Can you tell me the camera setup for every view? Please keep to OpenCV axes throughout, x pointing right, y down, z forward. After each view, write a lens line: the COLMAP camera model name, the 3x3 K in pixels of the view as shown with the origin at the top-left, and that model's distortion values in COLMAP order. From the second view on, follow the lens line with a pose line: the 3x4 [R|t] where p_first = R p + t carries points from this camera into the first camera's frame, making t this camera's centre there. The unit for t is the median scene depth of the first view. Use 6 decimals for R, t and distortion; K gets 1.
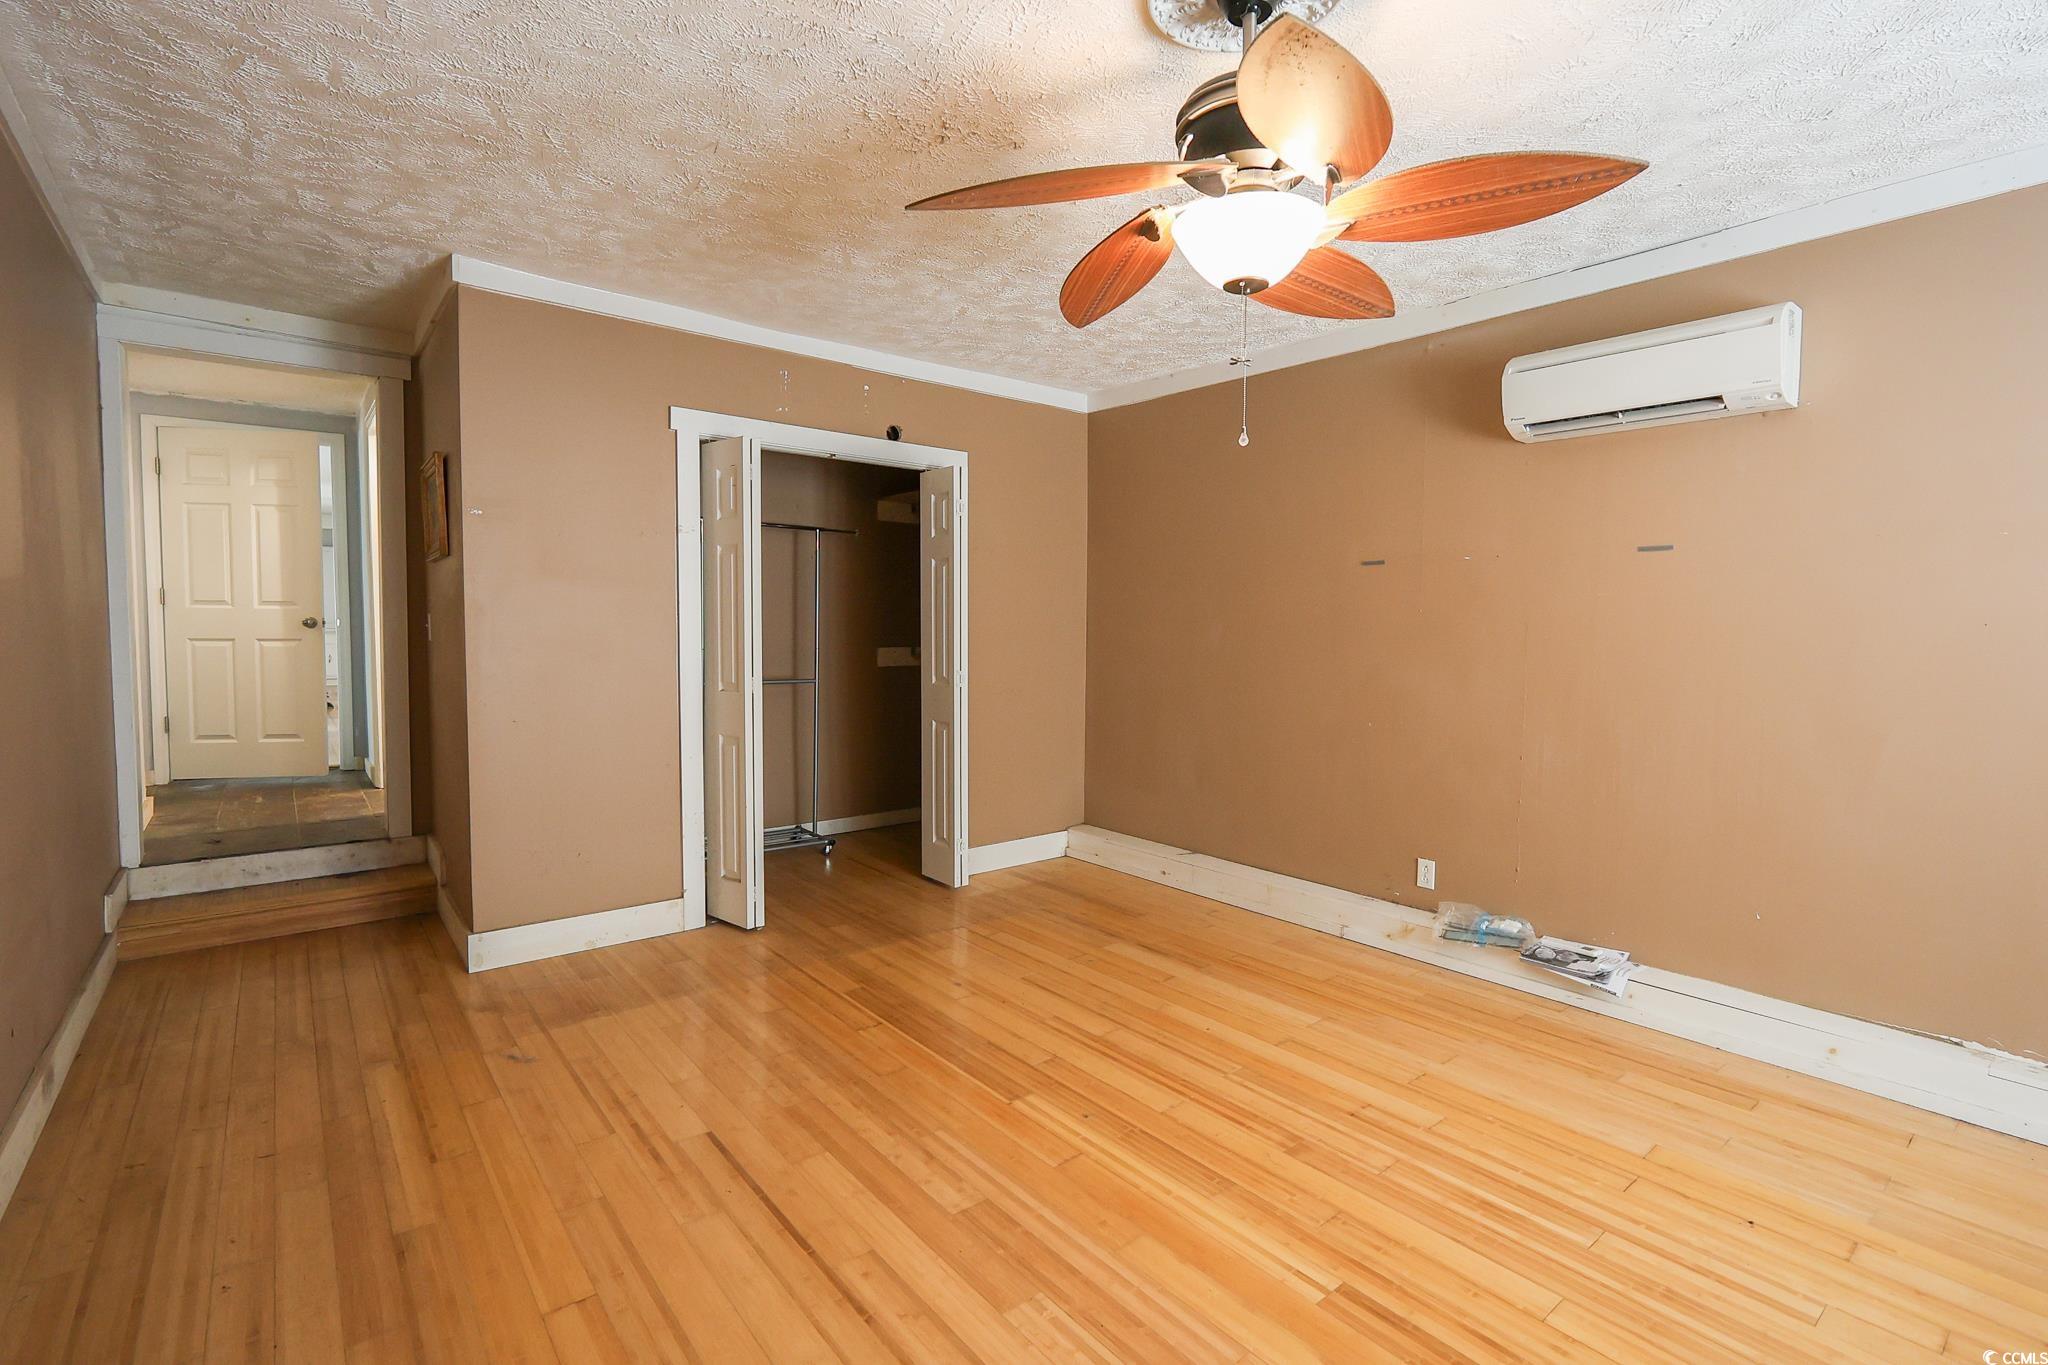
lens RADIAL K [[933.7, 0, 1066.7], [0, 933.7, 658.1], [0, 0, 1]] dist [-0.004850, 0.000102]
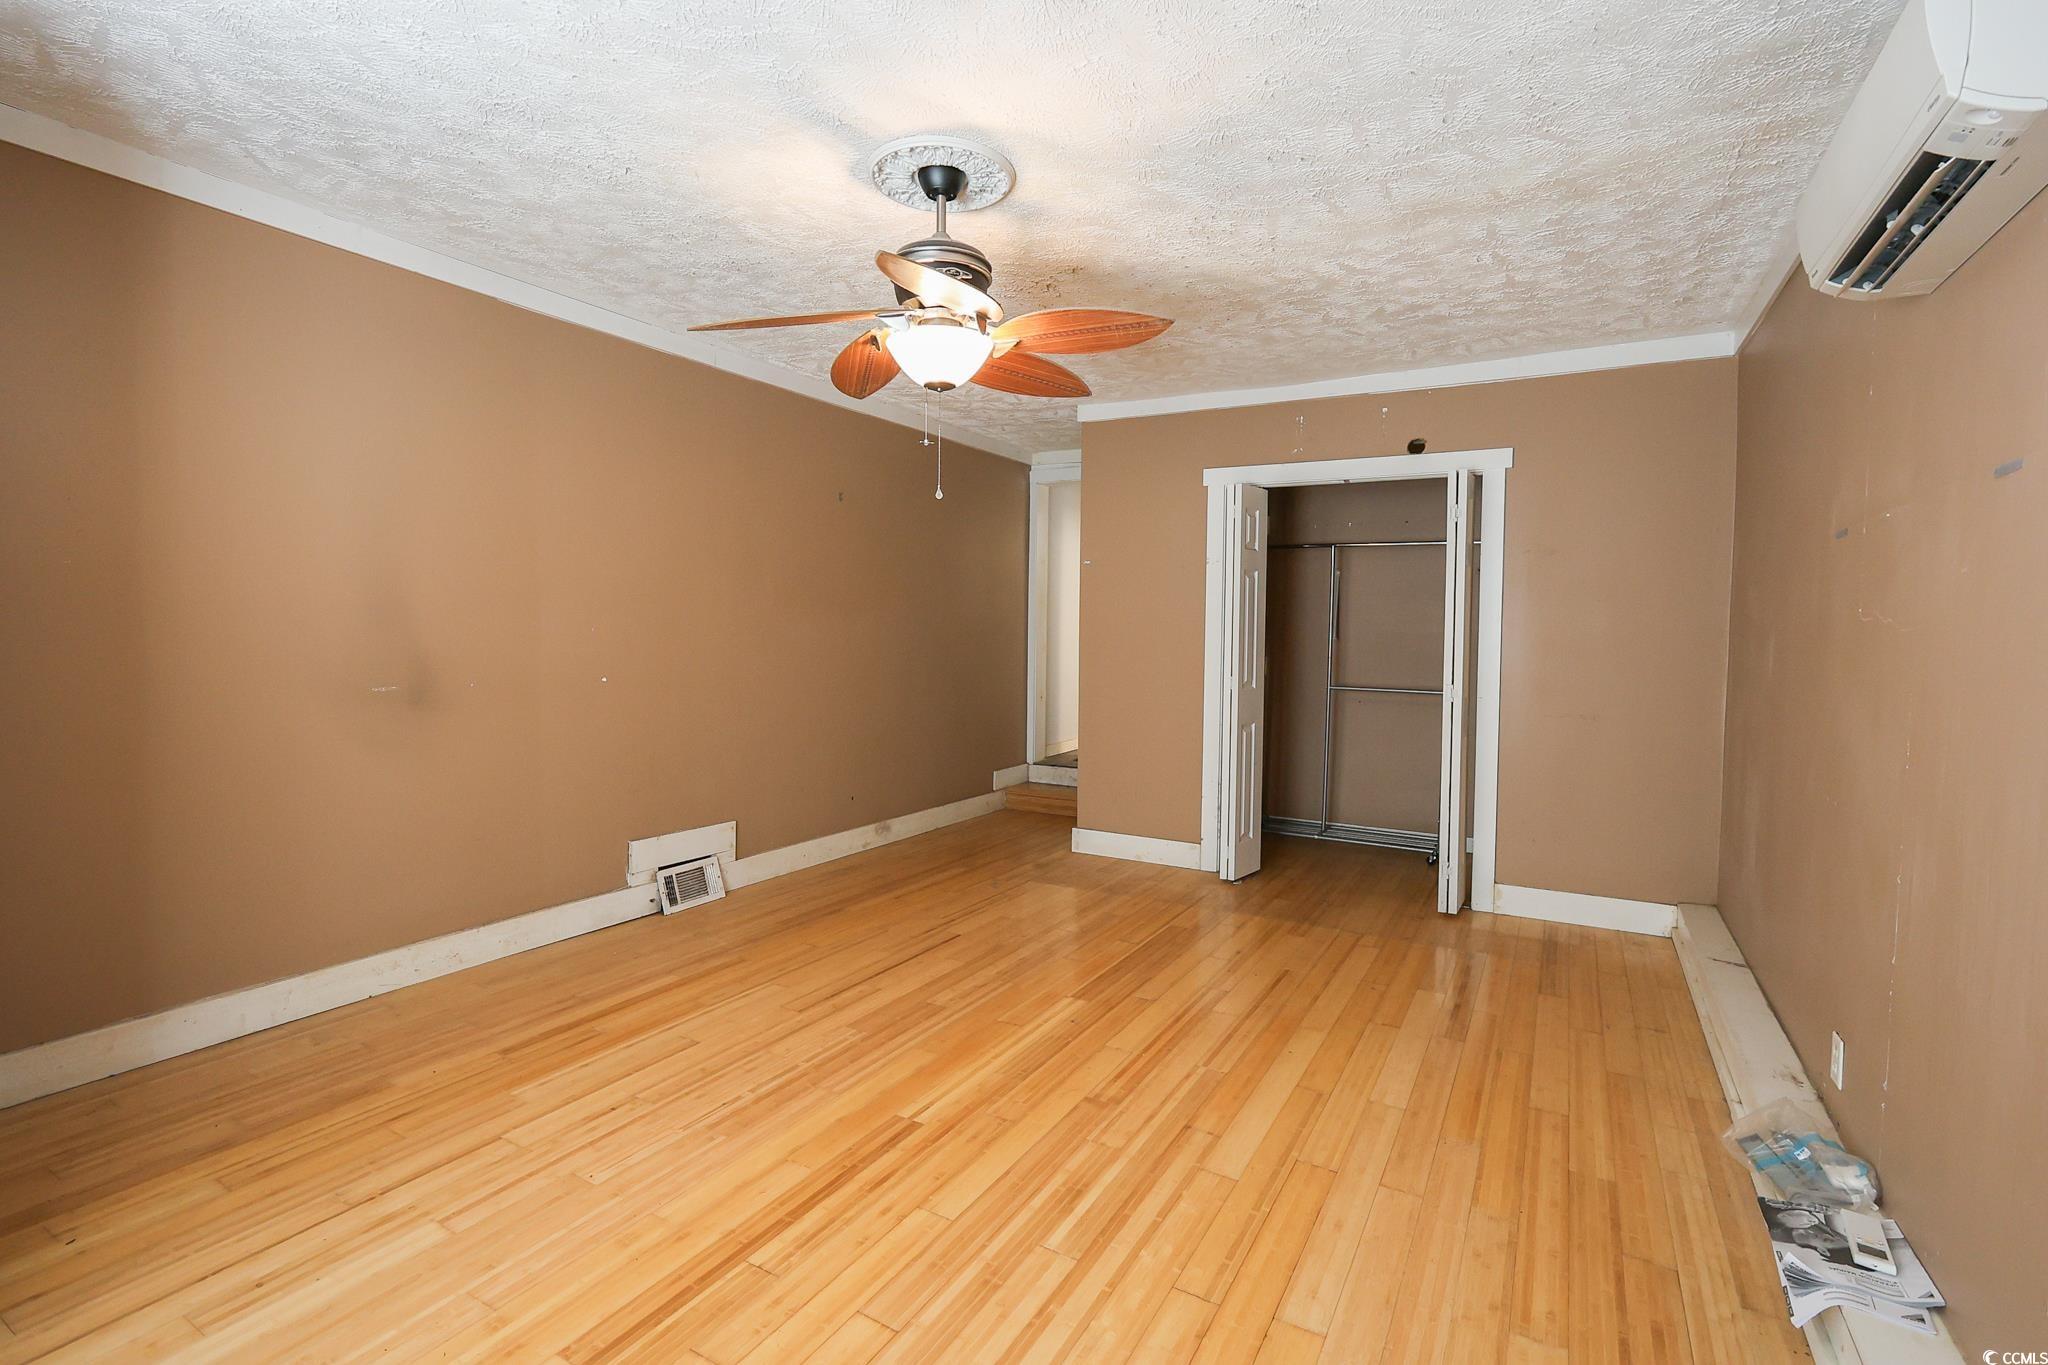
lens RADIAL K [[956.3, 0, 1028.9], [0, 956.3, 665.9], [0, 0, 1]] dist [-0.004260, 0.001000]
pose [[0.342555, 0.030021, -0.939018, 1.247020], [-0.043803, 0.998913, 0.015956, -0.005330], [0.938476, 0.035666, 0.343498, 0.506724]]
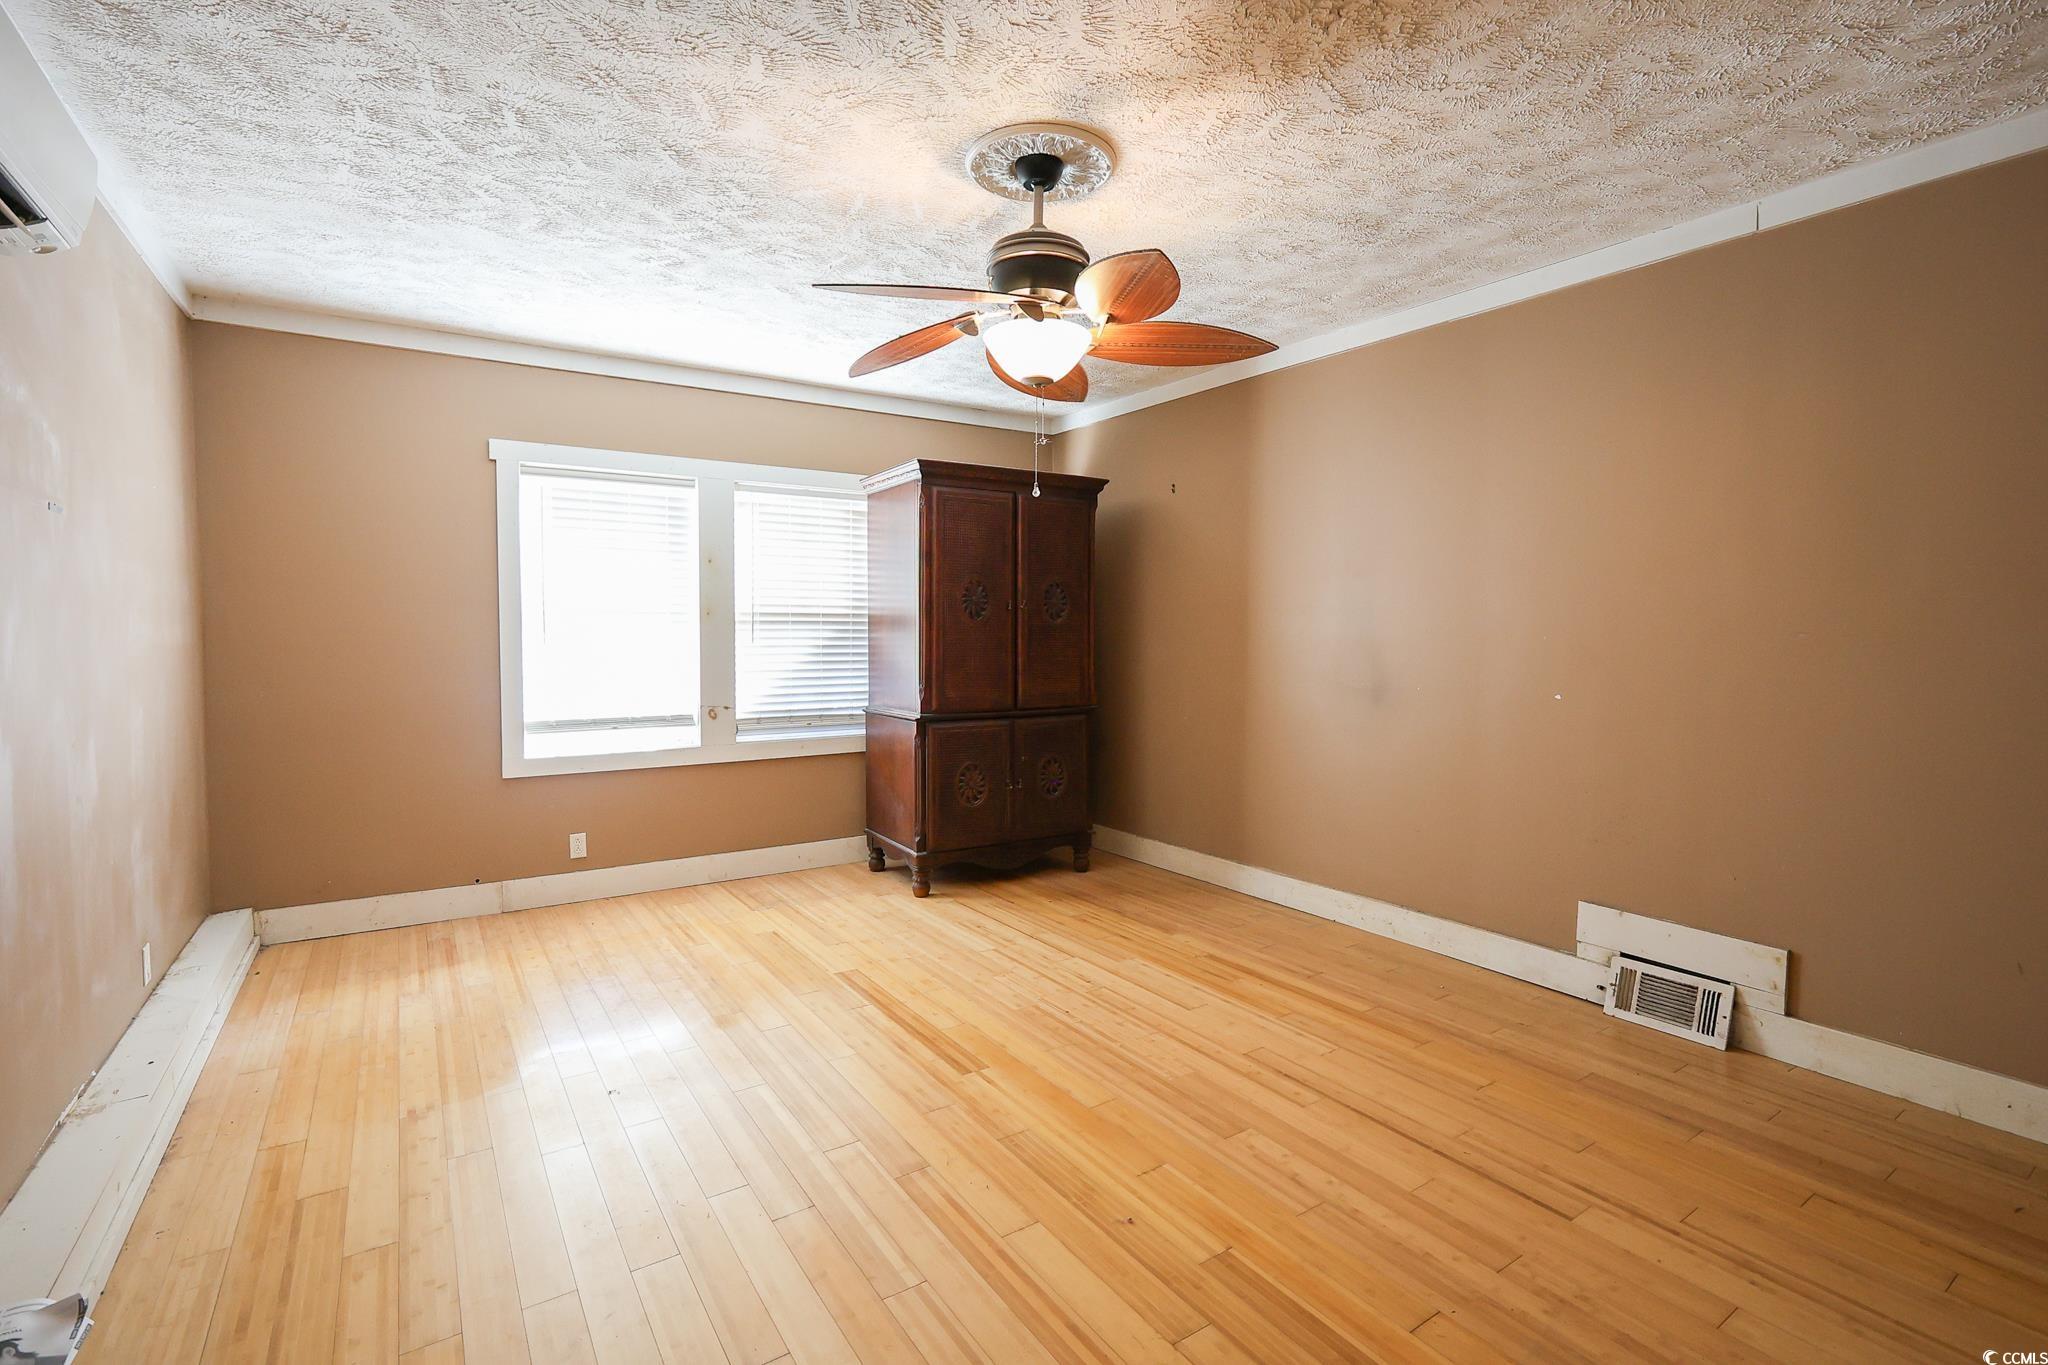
lens RADIAL K [[956.3, 0, 1028.9], [0, 956.3, 665.9], [0, 0, 1]] dist [-0.004260, 0.001000]
pose [[-0.992611, -0.017345, 0.120097, 0.018640], [-0.008554, 0.997271, 0.073334, -0.065900], [-0.121041, 0.071765, -0.990050, 1.894338]]
